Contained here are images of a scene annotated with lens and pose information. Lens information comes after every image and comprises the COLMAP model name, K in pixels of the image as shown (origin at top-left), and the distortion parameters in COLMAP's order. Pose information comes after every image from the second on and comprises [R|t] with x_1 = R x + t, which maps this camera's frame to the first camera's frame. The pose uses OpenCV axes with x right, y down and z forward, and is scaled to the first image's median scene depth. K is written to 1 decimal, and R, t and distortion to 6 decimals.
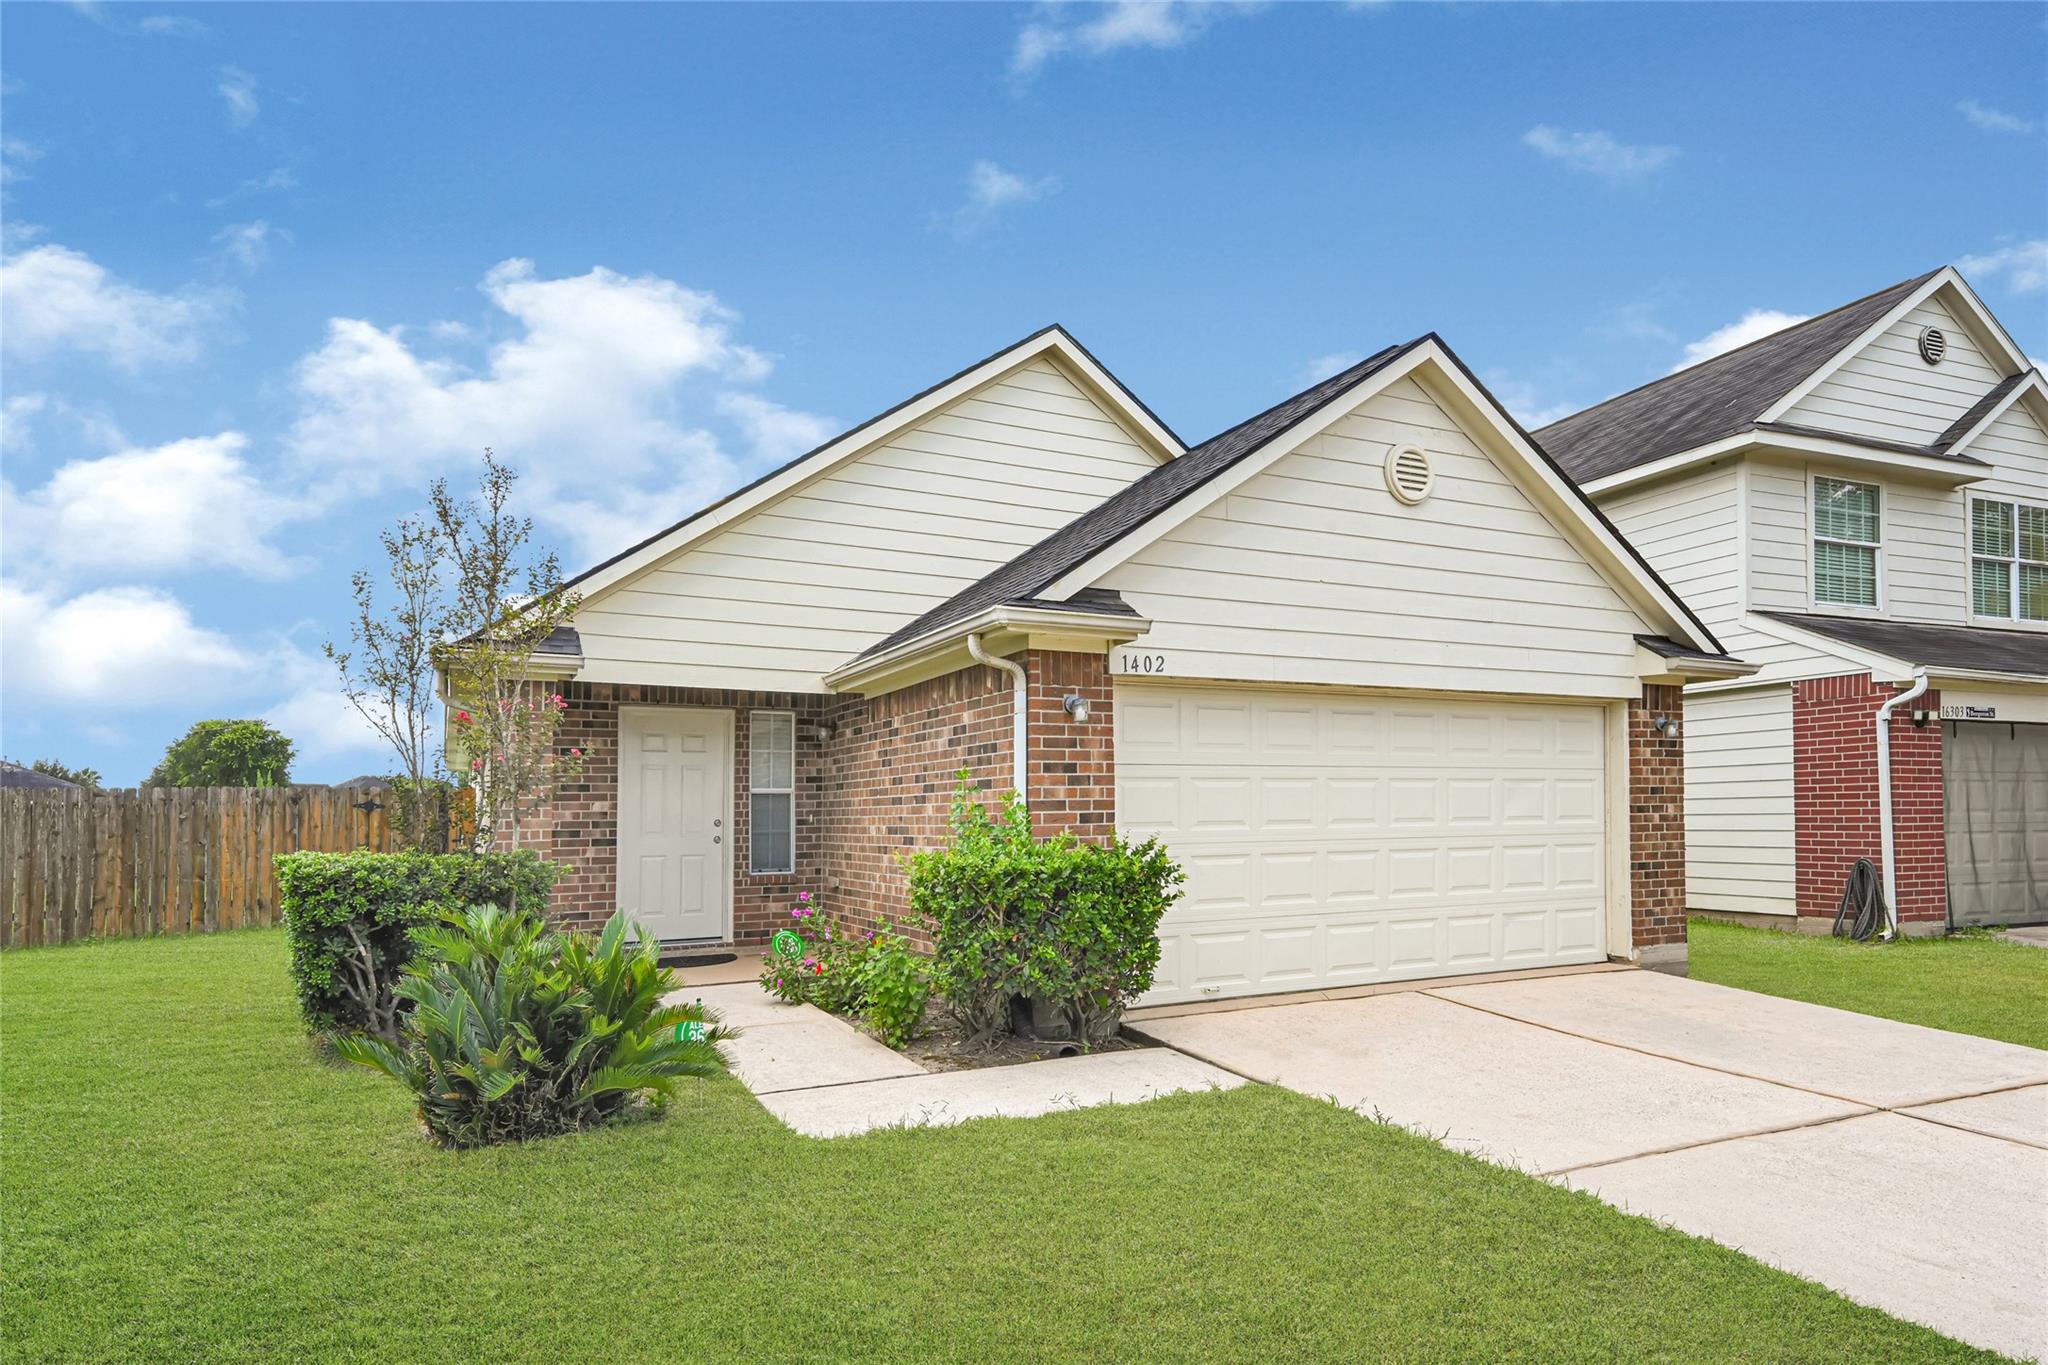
lens RADIAL K [[1145.2, 0, 1018.9], [0, 1145.2, 677.4], [0, 0, 1]] dist [-0.070510, -0.000005]
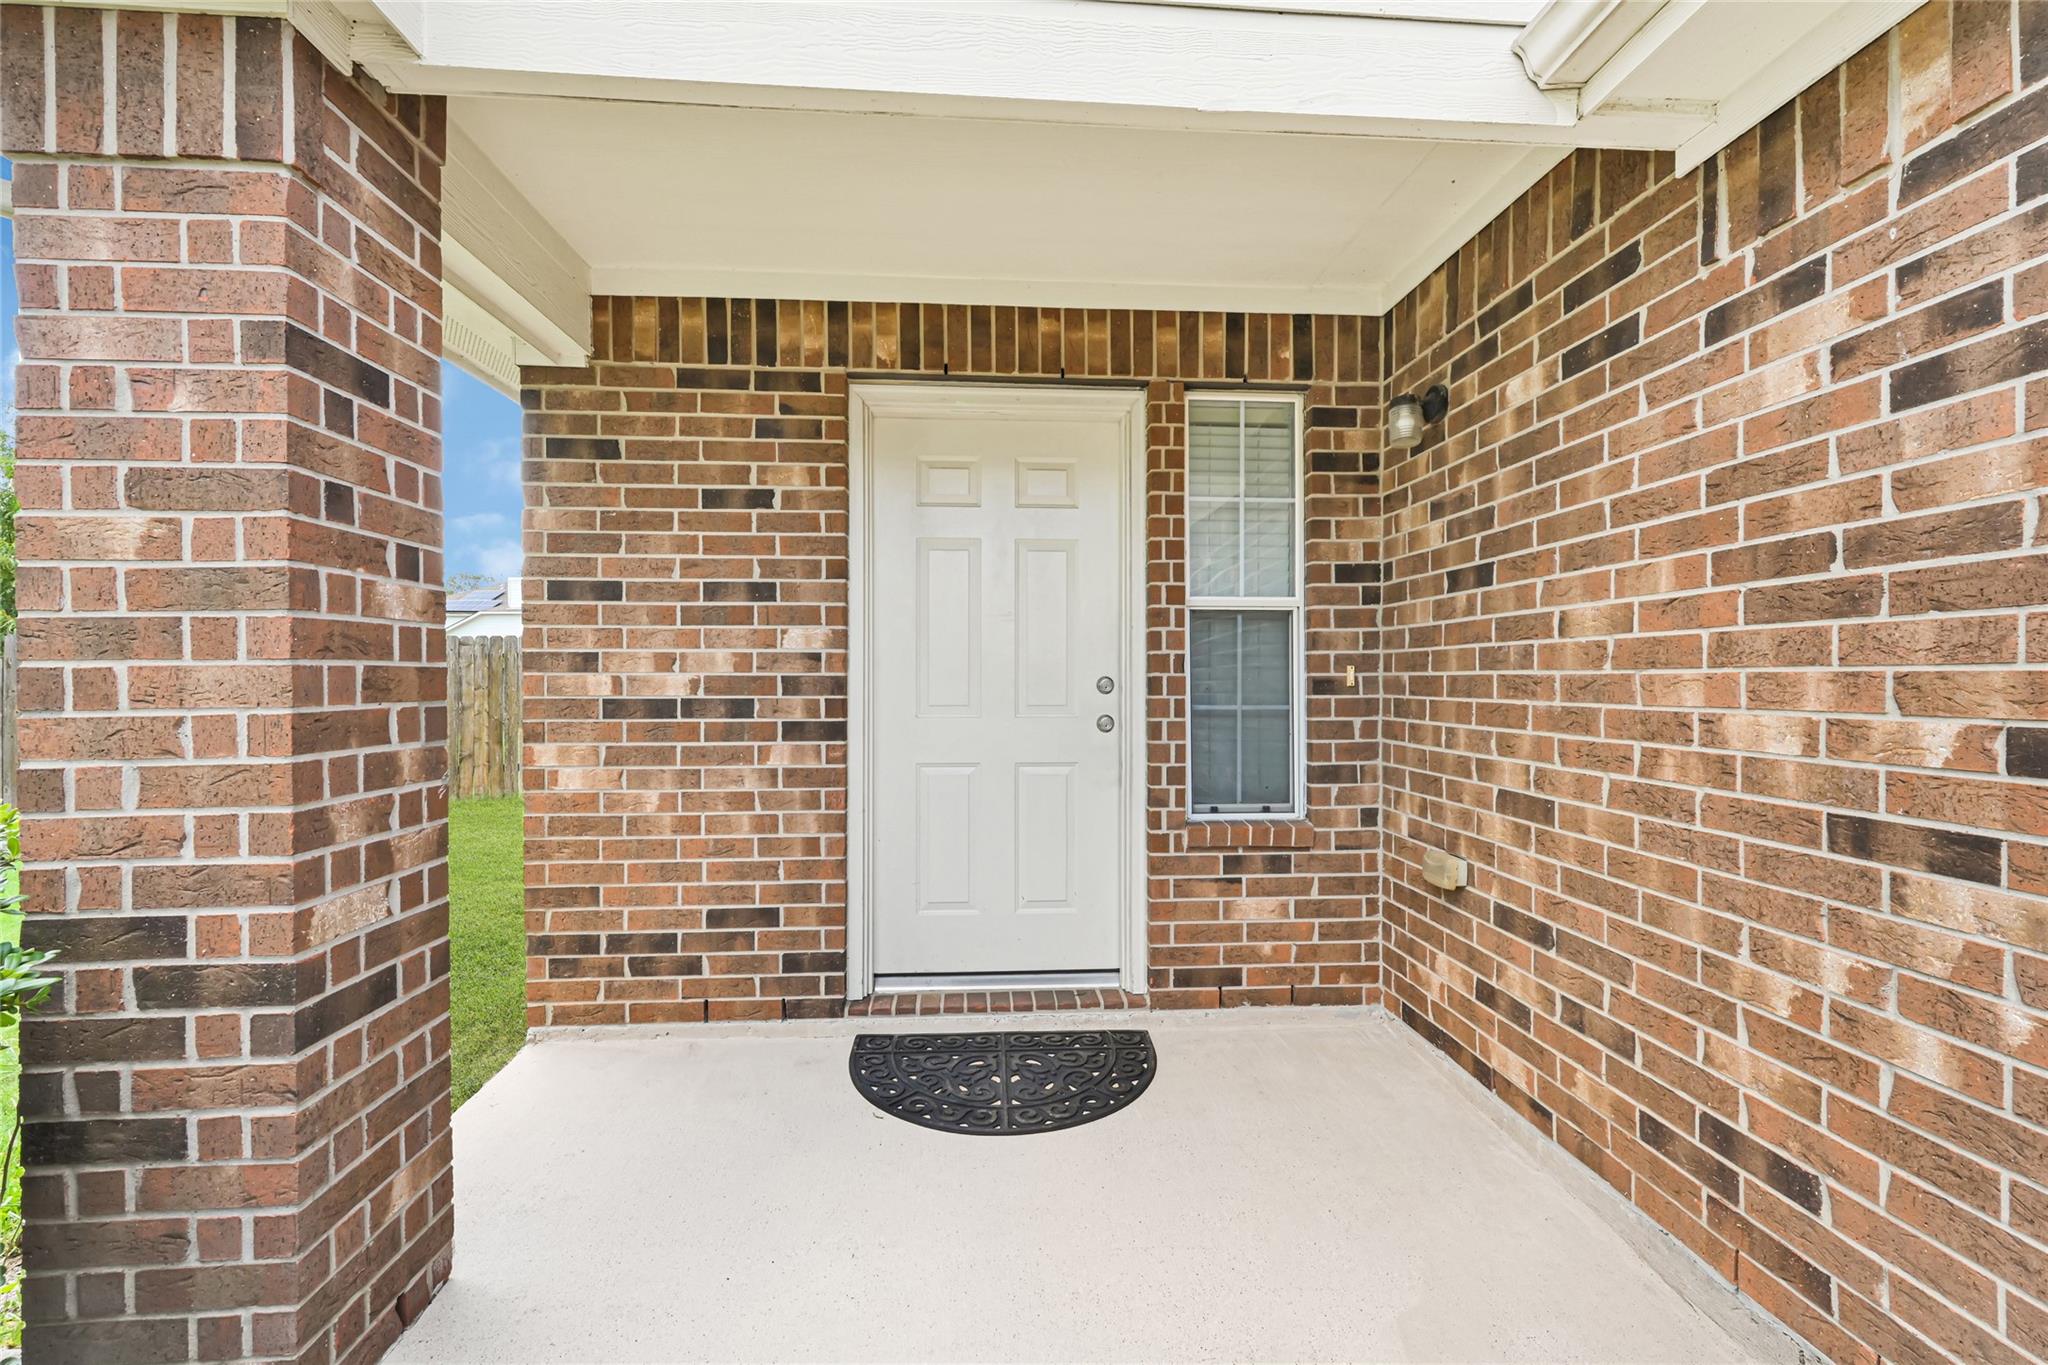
lens RADIAL K [[835.2, 0, 1024.8], [0, 835.2, 669.1], [0, 0, 1]] dist [0.000112, -0.000089]
pose [[0.921569, 0.014470, -0.387944, -0.179402], [0.030608, 0.993486, 0.109767, 0.090646], [0.387005, -0.113032, 0.915123, 0.730374]]
